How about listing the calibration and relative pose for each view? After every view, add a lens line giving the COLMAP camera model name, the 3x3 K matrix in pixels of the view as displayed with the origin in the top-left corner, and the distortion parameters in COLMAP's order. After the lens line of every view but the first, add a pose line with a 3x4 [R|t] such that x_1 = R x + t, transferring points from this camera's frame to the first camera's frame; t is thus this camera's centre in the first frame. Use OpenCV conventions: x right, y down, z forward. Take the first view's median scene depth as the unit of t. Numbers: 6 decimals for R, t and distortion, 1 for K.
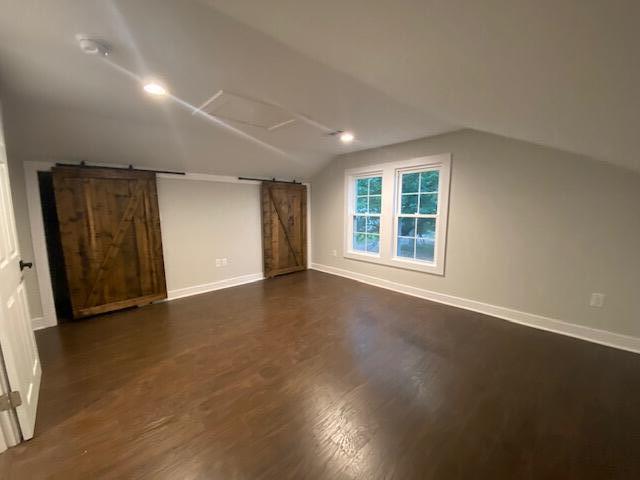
lens RADIAL K [[259.6, 0, 320.0], [0, 259.6, 240.0], [0, 0, 1]] dist [0.000379, -0.000077]
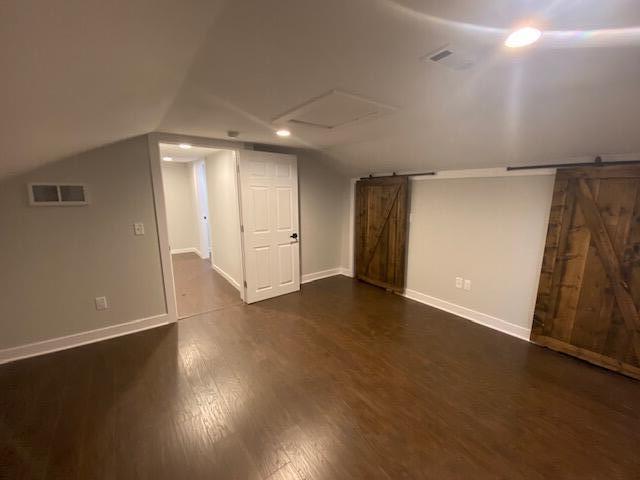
lens RADIAL K [[259.6, 0, 320.0], [0, 259.6, 240.0], [0, 0, 1]] dist [0.000379, -0.000077]
pose [[-0.108791, 0.154673, -0.981958, 0.481279], [-0.145334, 0.974731, 0.169636, -0.129803], [0.983383, 0.161167, -0.083562, 0.755919]]
